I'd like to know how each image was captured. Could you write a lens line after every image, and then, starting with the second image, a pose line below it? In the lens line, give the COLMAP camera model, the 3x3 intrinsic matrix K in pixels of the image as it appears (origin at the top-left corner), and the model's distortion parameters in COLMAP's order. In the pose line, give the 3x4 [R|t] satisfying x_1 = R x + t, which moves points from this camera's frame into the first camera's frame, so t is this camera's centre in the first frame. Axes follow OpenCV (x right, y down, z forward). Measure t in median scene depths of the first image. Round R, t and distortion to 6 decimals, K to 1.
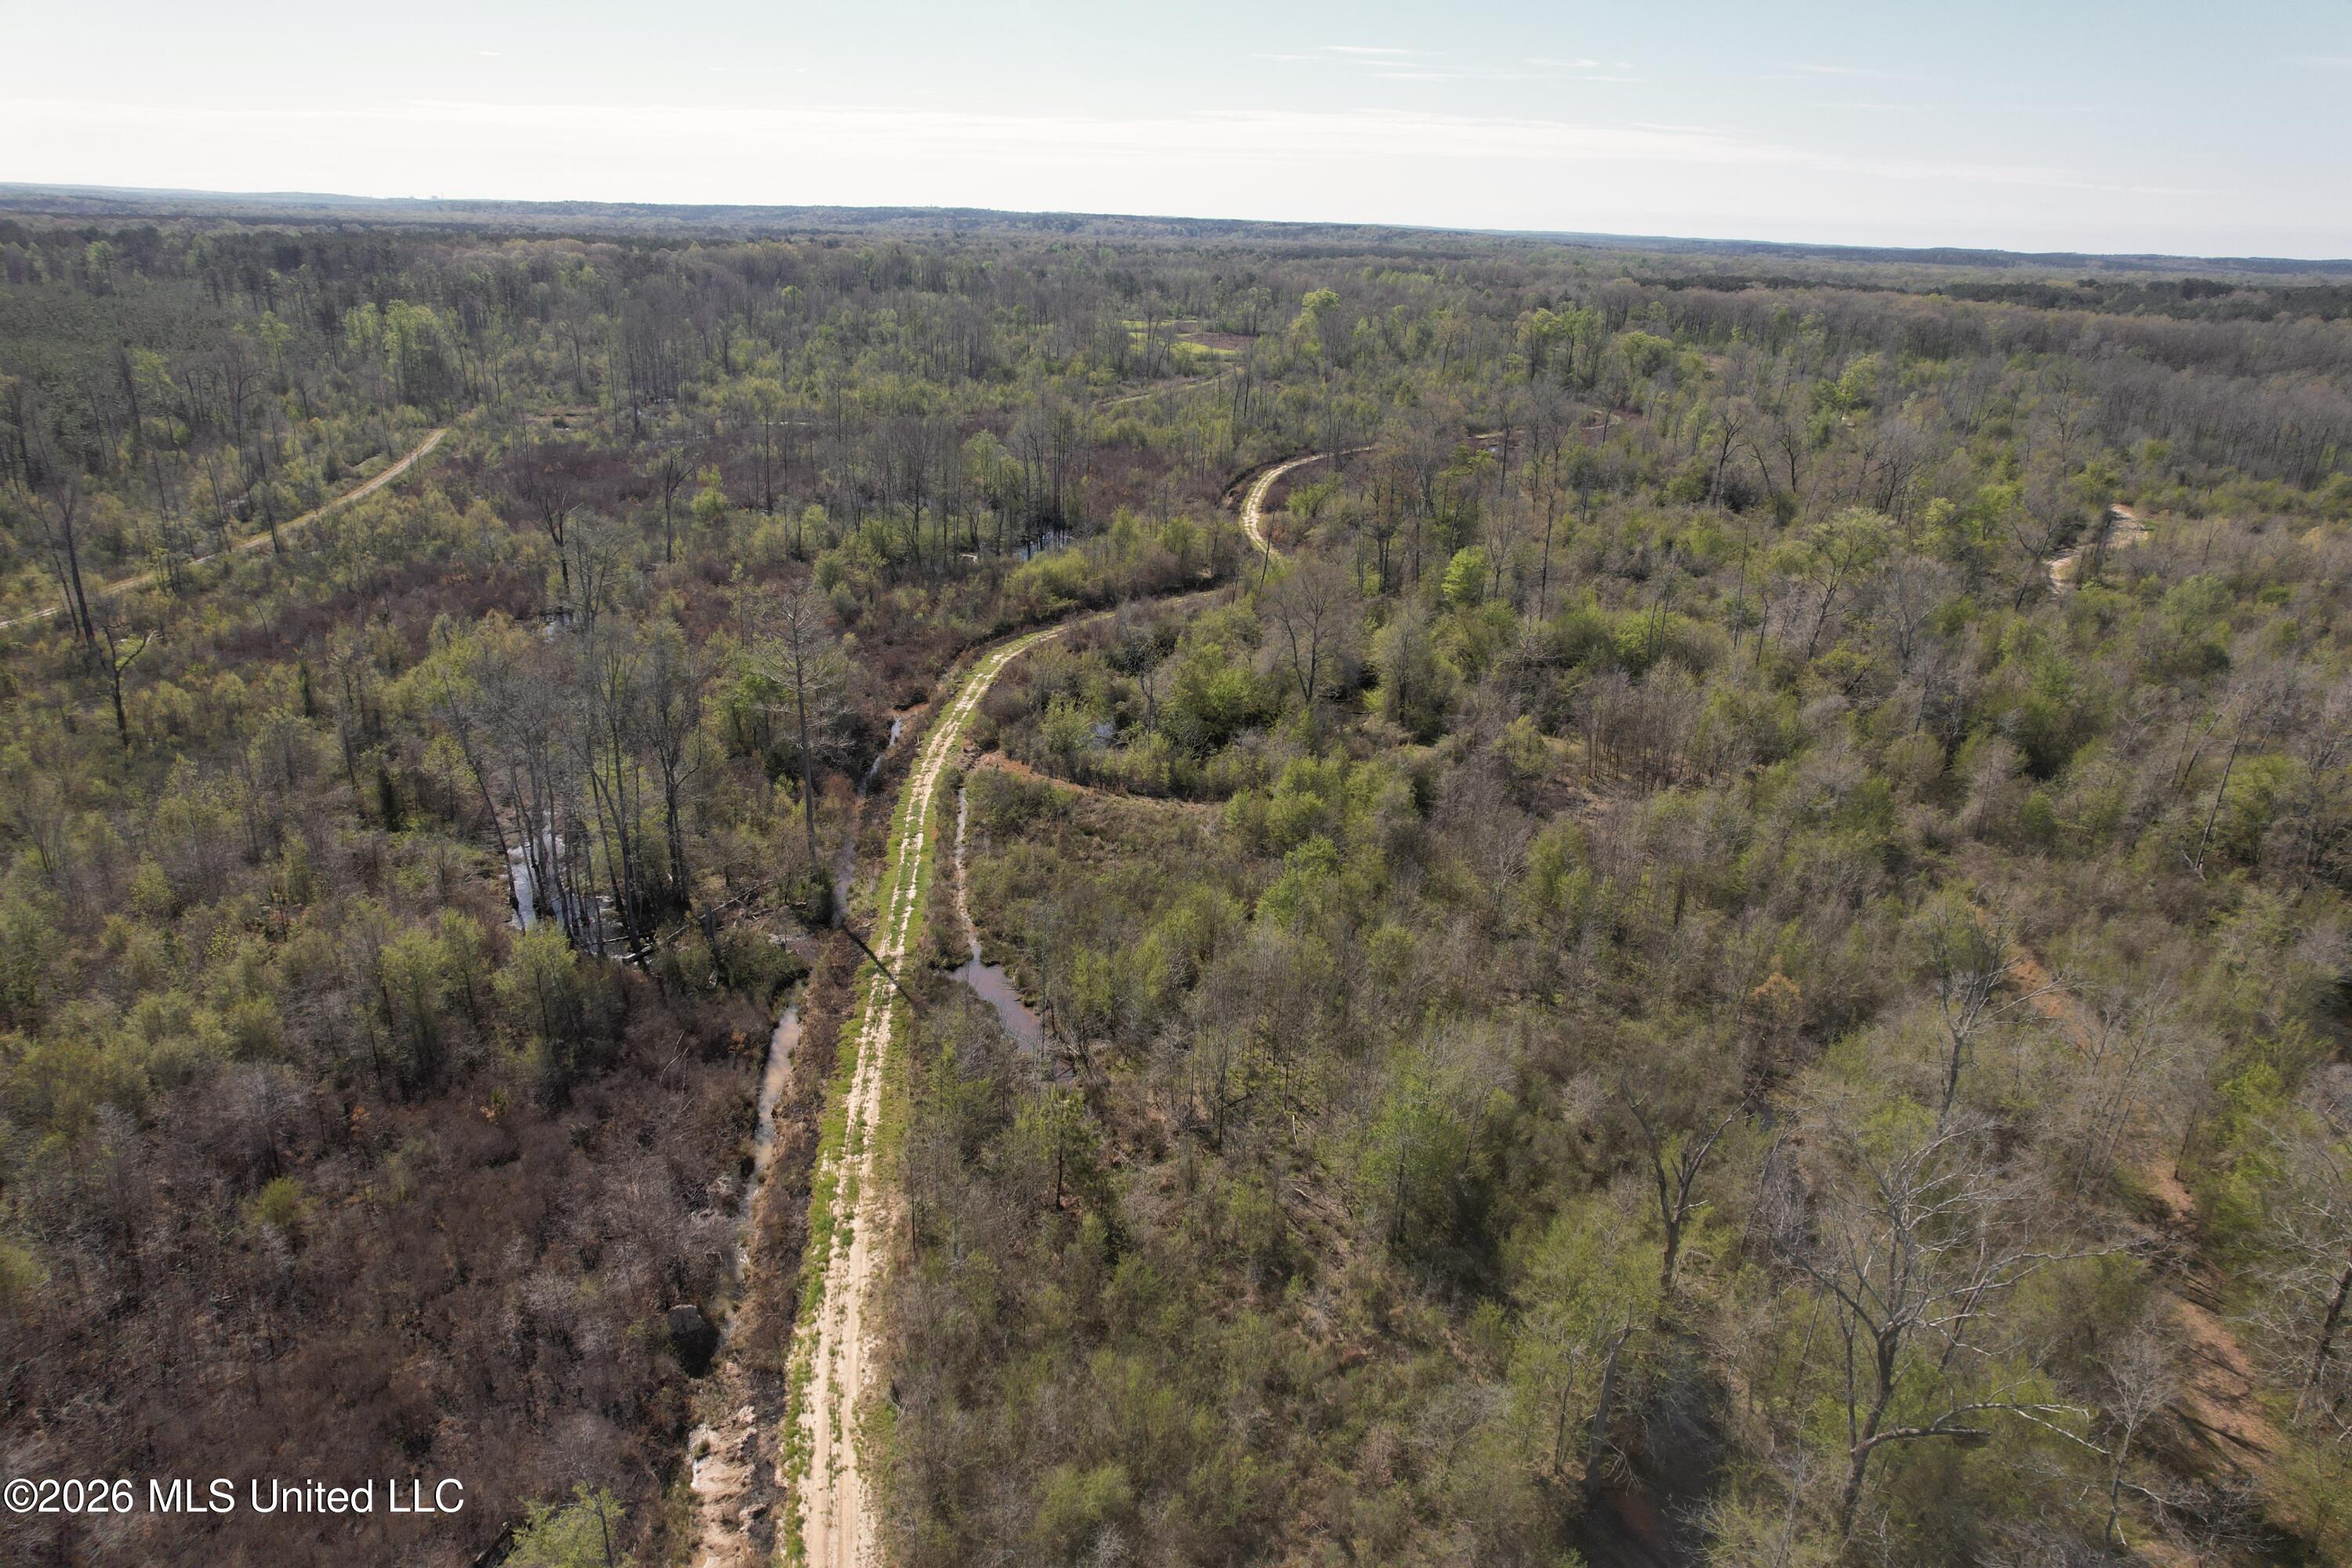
lens RADIAL K [[1507.3, 0, 1182.0], [0, 1507.3, 786.2], [0, 0, 1]] dist [-0.082145, 0.072189]
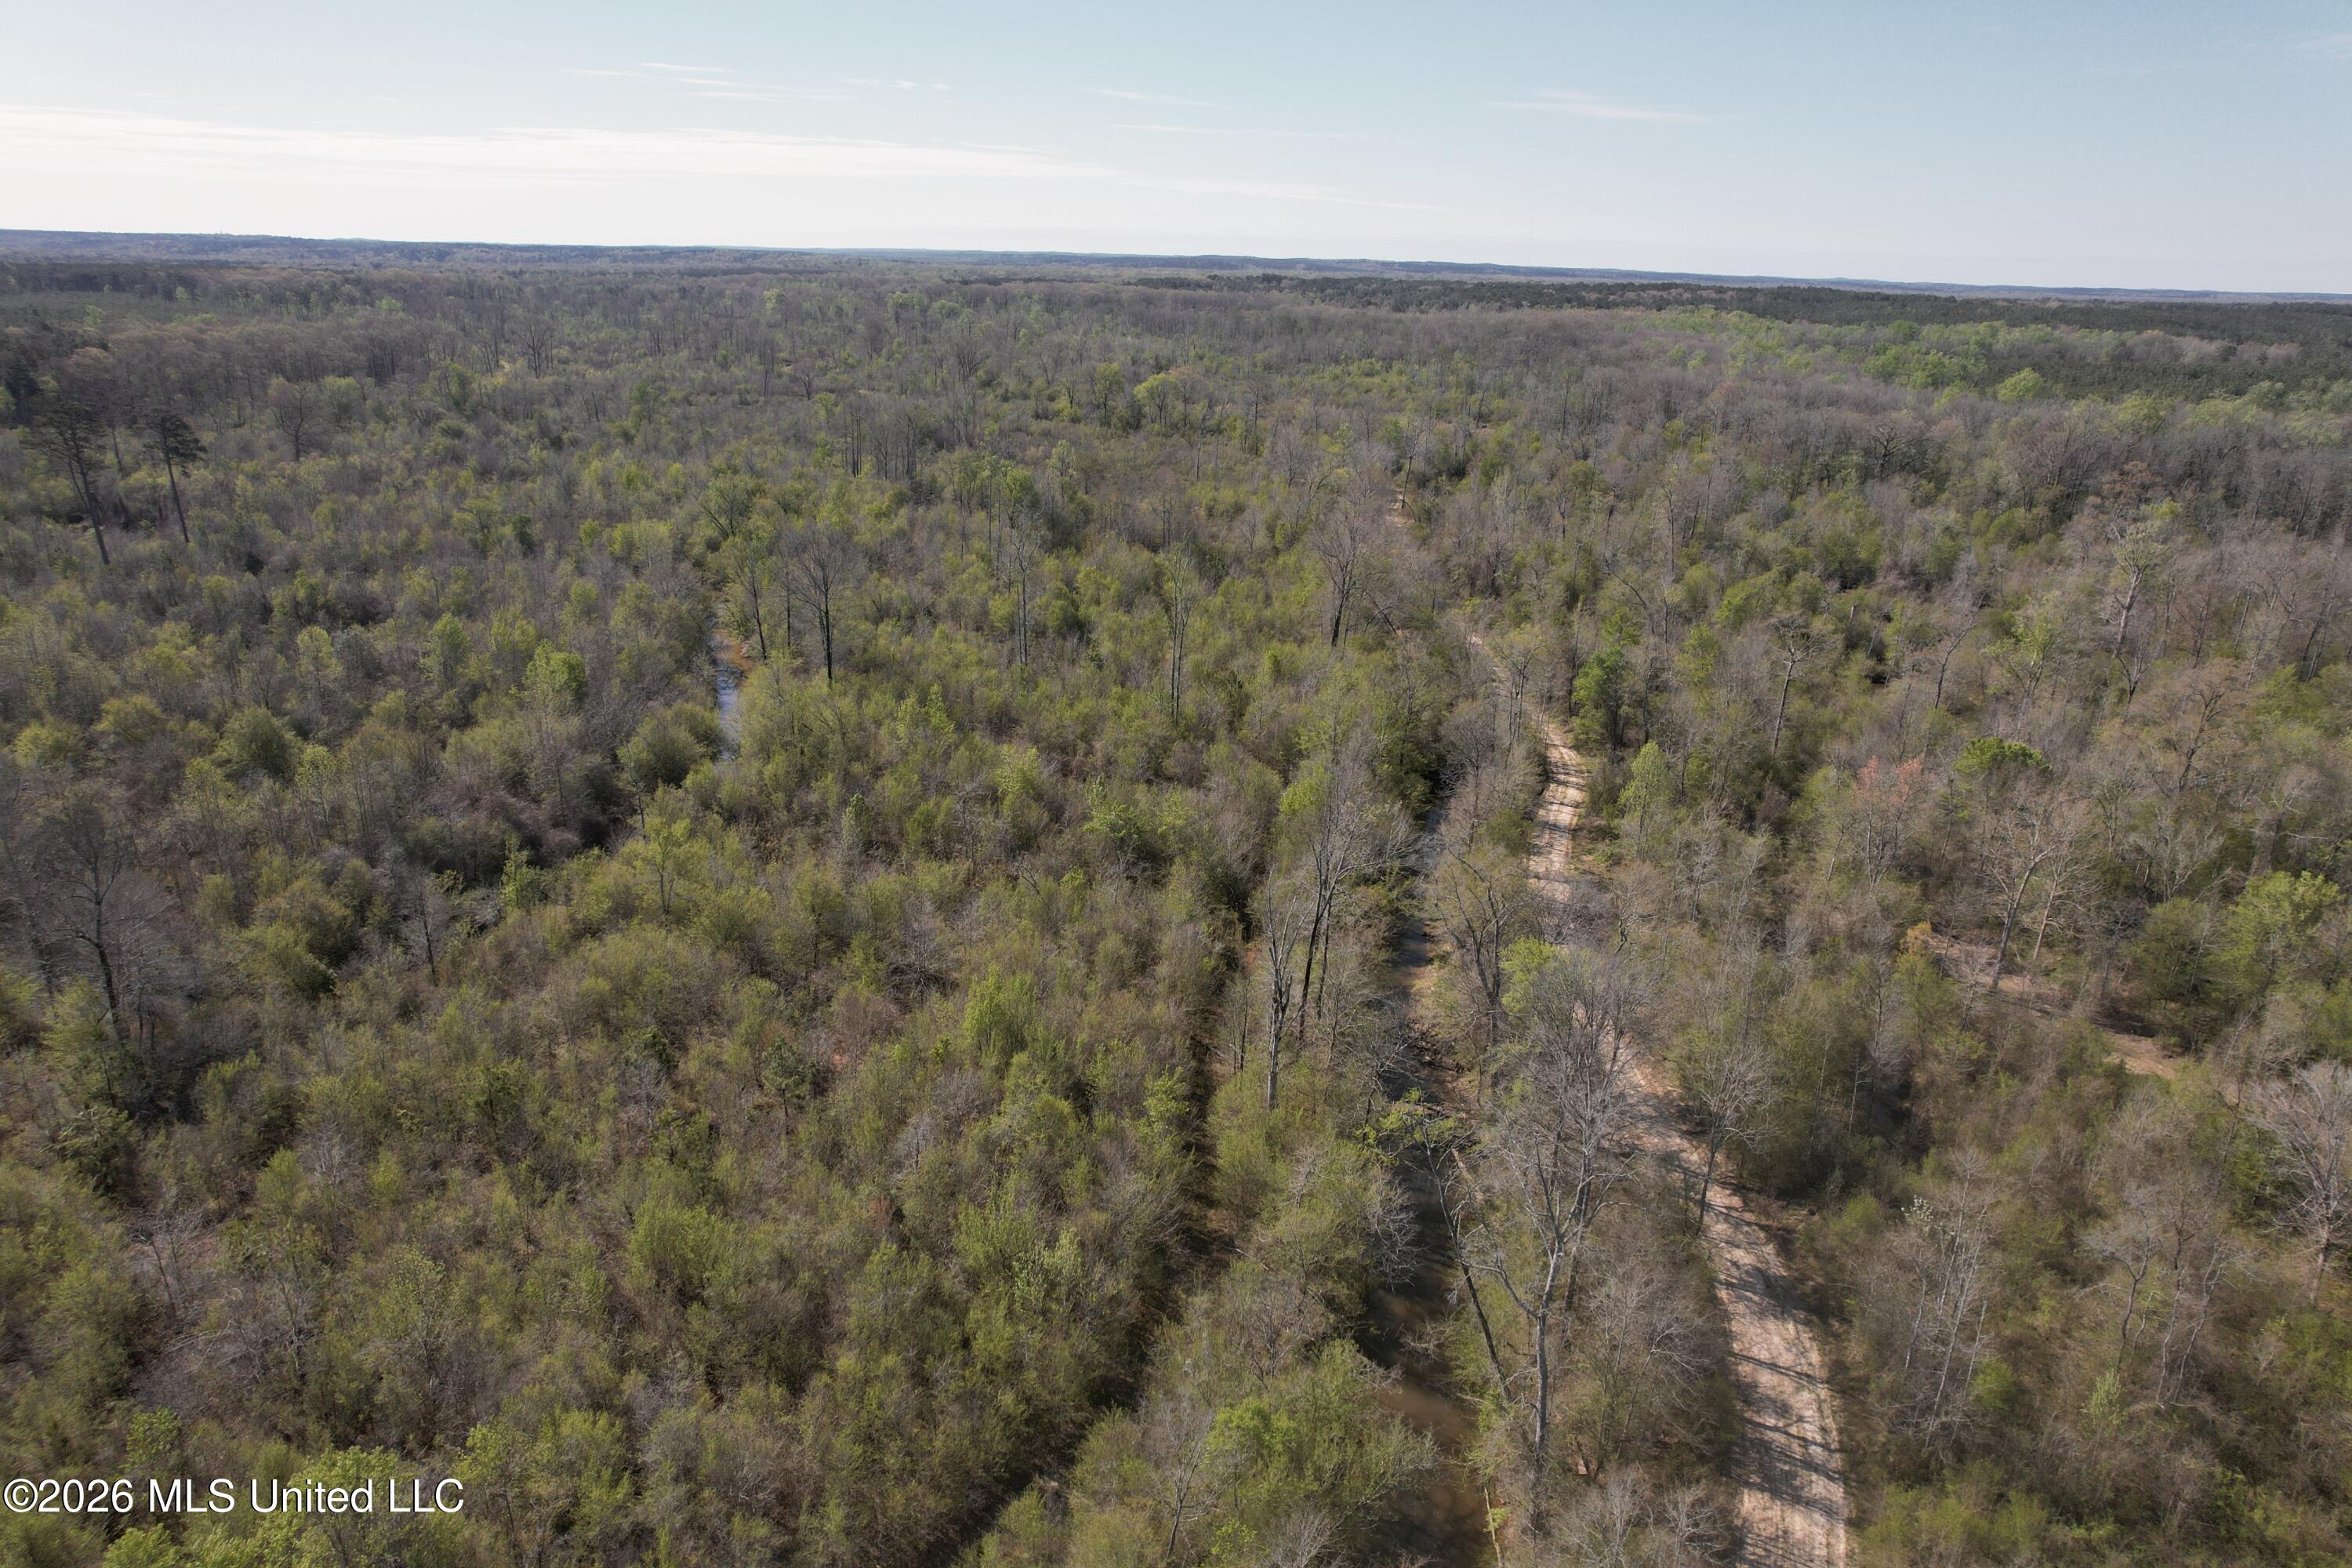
lens RADIAL K [[1507.3, 0, 1164.6], [0, 1507.3, 788.0], [0, 0, 1]] dist [-0.082145, 0.072189]
pose [[0.916962, -0.142535, 0.372645, -0.098110], [0.145983, 0.989103, 0.019109, 0.127693], [-0.371308, 0.036877, 0.927777, -0.352365]]
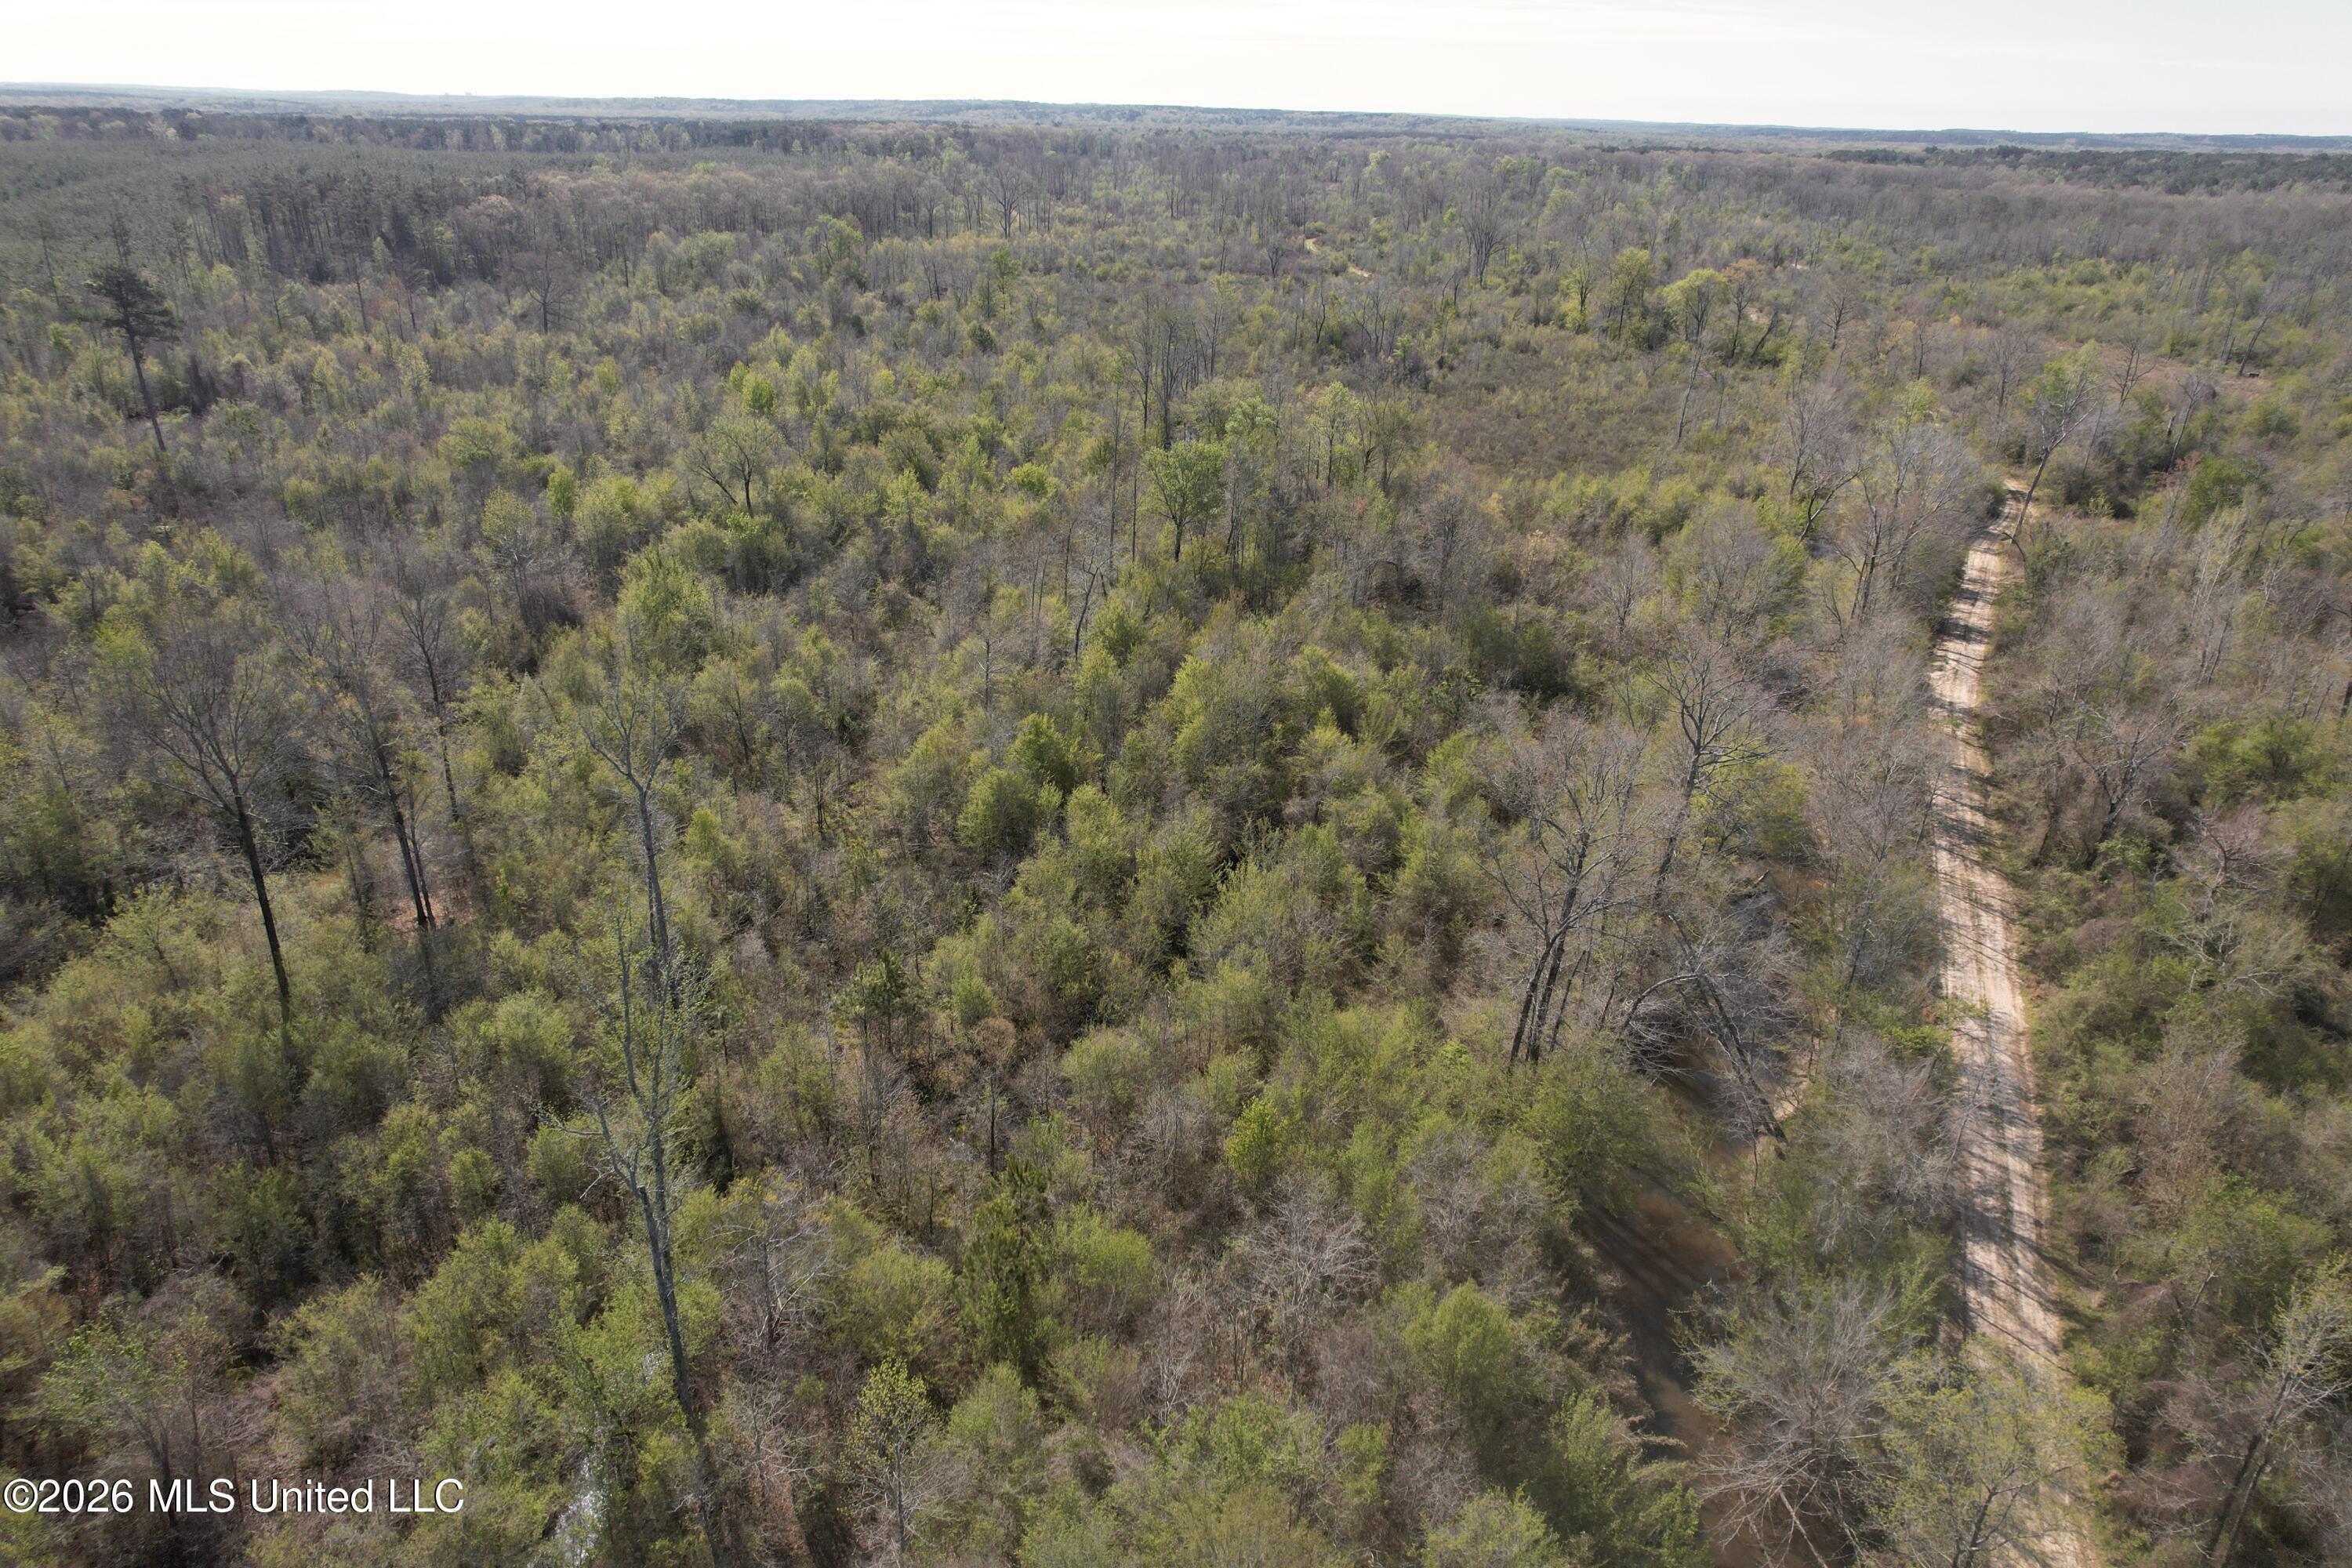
lens RADIAL K [[1478.7, 0, 1190.9], [0, 1478.7, 801.1], [0, 0, 1]] dist [-0.017467, 0.023211]
pose [[0.999975, 0.001746, -0.006903, -0.043379], [-0.001218, 0.997129, 0.075707, 0.108592], [0.007015, -0.075696, 0.997106, -0.283190]]
